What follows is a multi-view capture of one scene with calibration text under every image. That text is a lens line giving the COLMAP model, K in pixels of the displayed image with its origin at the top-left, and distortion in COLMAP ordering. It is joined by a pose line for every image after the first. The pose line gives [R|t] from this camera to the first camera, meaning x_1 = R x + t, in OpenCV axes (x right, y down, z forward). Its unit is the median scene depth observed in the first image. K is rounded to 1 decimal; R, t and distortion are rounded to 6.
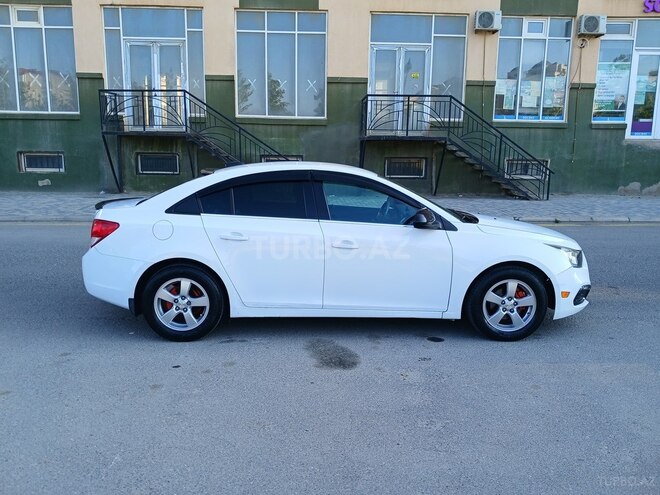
lens RADIAL K [[578.1, 0, 328.6], [0, 578.1, 251.3], [0, 0, 1]] dist [0.022523, -0.022189]
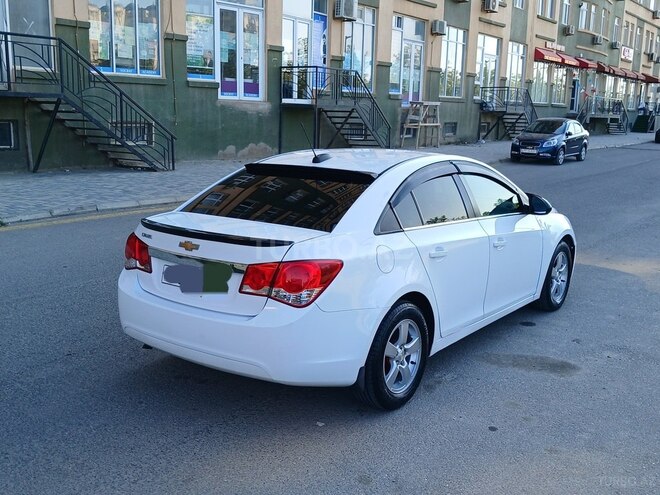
lens RADIAL K [[705.5, 0, 333.6], [0, 705.5, 249.5], [0, 0, 1]] dist [0.008581, 0.000000]
pose [[0.624043, -0.149466, 0.766962, -0.302156], [0.121631, 0.988152, 0.093605, -0.041492], [-0.771865, 0.034873, 0.634829, 0.158455]]
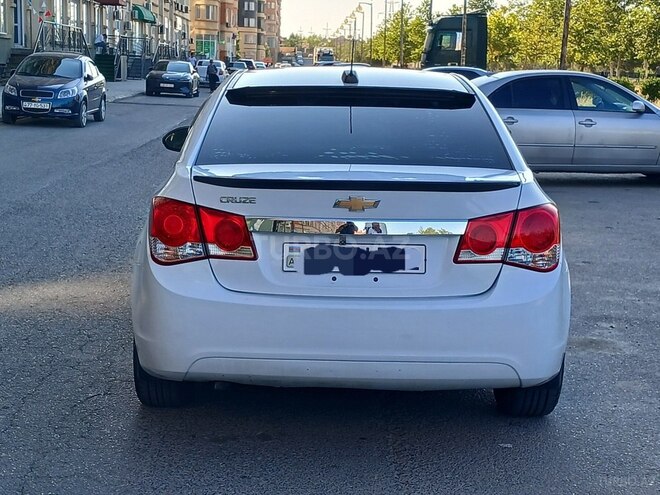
lens RADIAL K [[1187.3, 0, 333.2], [0, 1187.3, 249.9], [0, 0, 1]] dist [0.068442, 0.000000]
pose [[0.020659, -0.160603, 0.986803, -0.415097], [0.146440, 0.976855, 0.155918, -0.058941], [-0.989004, 0.141286, 0.043700, 0.356384]]
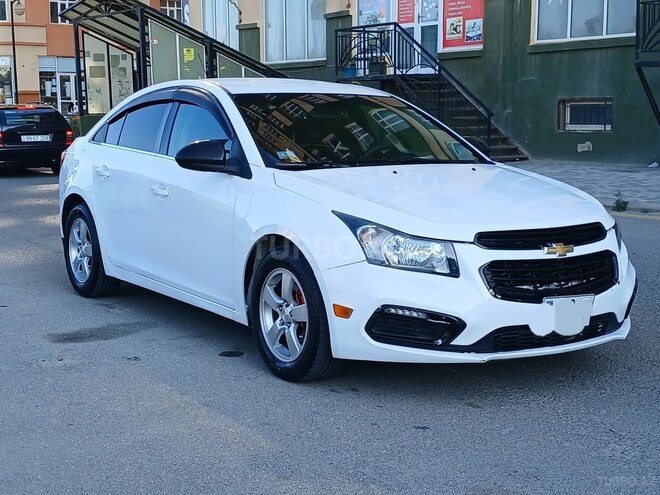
lens RADIAL K [[1069.5, 0, 330.8], [0, 1069.5, 251.2], [0, 0, 1]] dist [0.058128, 0.000000]
pose [[0.506276, 0.099246, -0.856641, 0.392048], [-0.141052, 0.989508, 0.031277, -0.002119], [0.850758, 0.104997, 0.514963, 0.160657]]
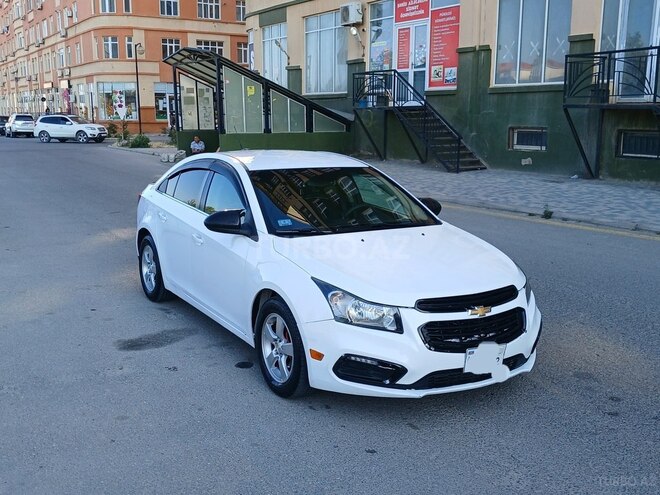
lens RADIAL K [[729.8, 0, 329.8], [0, 729.8, 242.8], [0, 0, 1]] dist [0.012547, 0.000000]
pose [[0.471020, 0.147717, -0.869667, 0.373174], [-0.151487, 0.984779, 0.085223, -0.043657], [0.869018, 0.091602, 0.486228, 0.187129]]
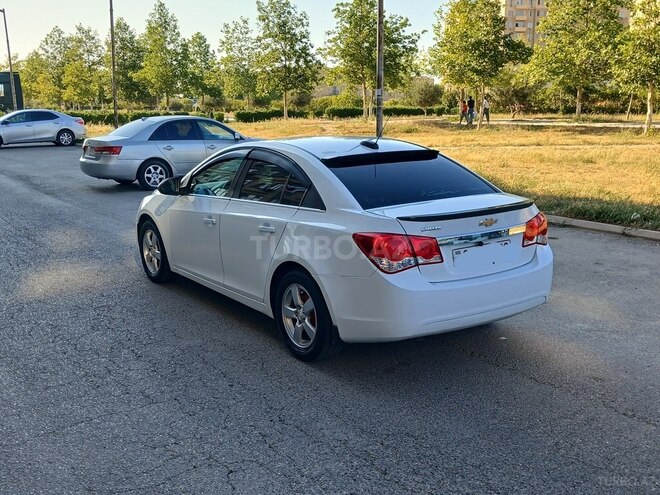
lens RADIAL K [[705.5, 0, 331.4], [0, 705.5, 247.7], [0, 0, 1]] dist [0.008581, 0.000000]
pose [[-0.546594, -0.173623, 0.819201, -0.345985], [0.143595, 0.944346, 0.295957, -0.111849], [-0.824994, 0.279401, -0.491243, 0.562805]]
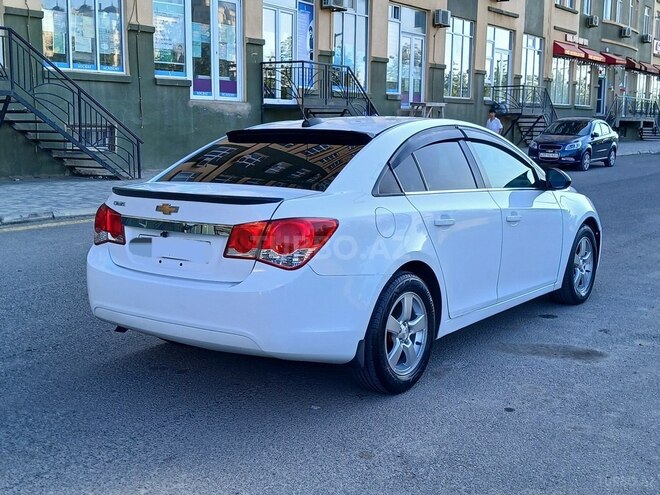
lens RADIAL K [[827.1, 0, 324.9], [0, 827.1, 243.7], [0, 0, 1]] dist [0.026417, 0.000000]
pose [[0.621508, -0.119629, 0.774220, -0.317656], [0.137027, 0.989637, 0.042915, -0.018523], [-0.771331, 0.079417, 0.631460, 0.151208]]
